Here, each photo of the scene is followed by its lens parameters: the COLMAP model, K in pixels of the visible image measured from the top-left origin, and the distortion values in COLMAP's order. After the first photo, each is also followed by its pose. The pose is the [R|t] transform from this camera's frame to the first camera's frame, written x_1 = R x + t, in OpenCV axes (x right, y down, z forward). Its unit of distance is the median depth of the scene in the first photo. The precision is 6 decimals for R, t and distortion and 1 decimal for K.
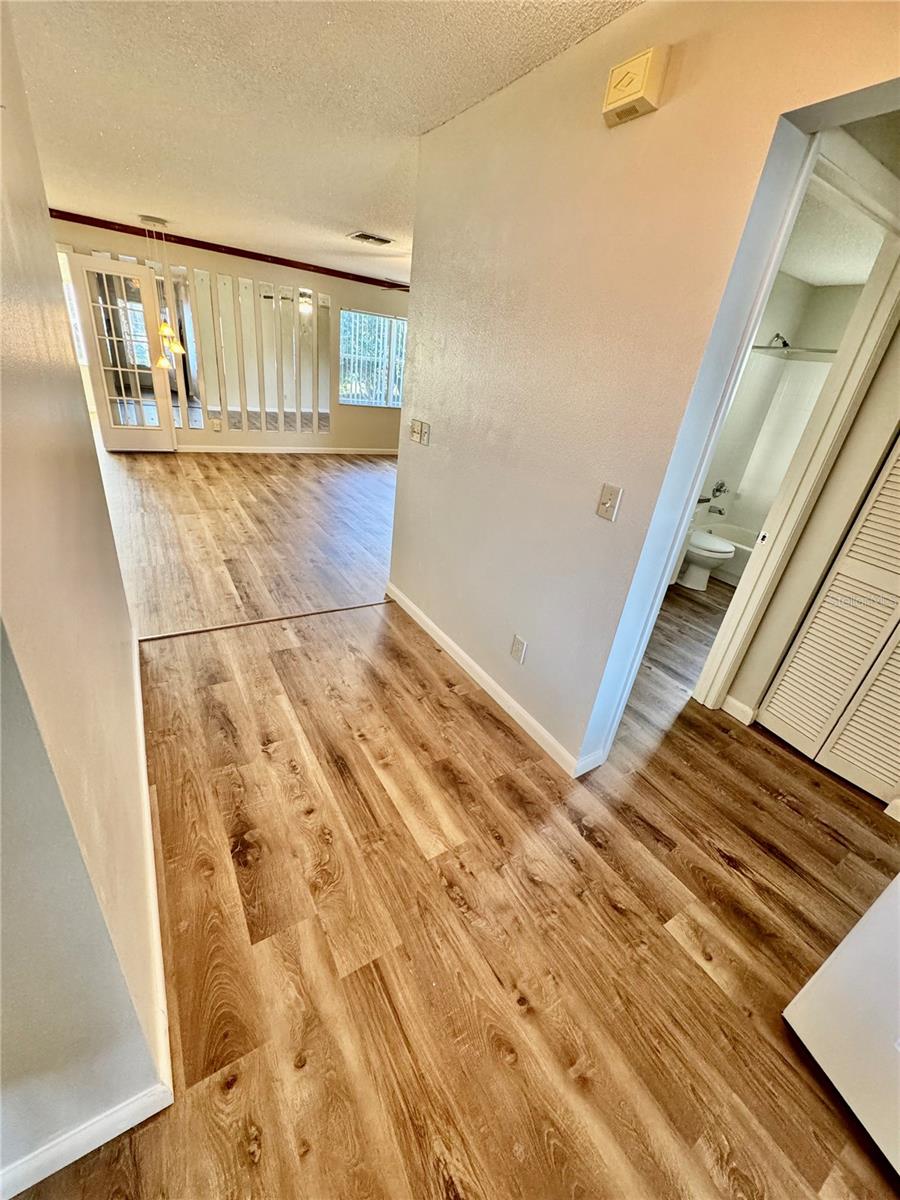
lens RADIAL K [[476.4, 0, 451.3], [0, 476.4, 600.4], [0, 0, 1]] dist [-0.002623, 0.000489]
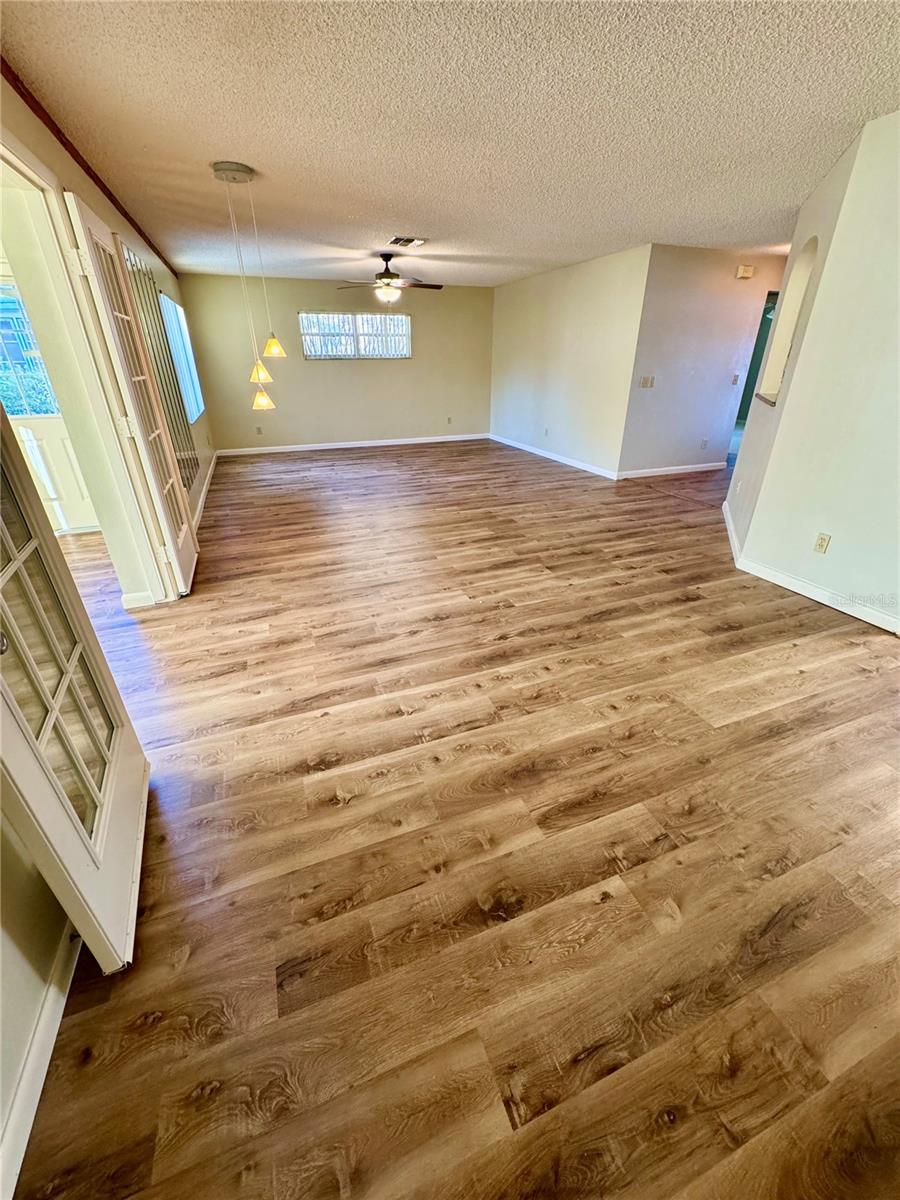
lens RADIAL K [[476.4, 0, 451.3], [0, 476.4, 600.4], [0, 0, 1]] dist [-0.002623, 0.000489]
pose [[0.180631, -0.547811, 0.816870, -1.385664], [0.459350, 0.781375, 0.422433, -0.498654], [-0.869695, 0.298925, 0.392777, 0.681154]]
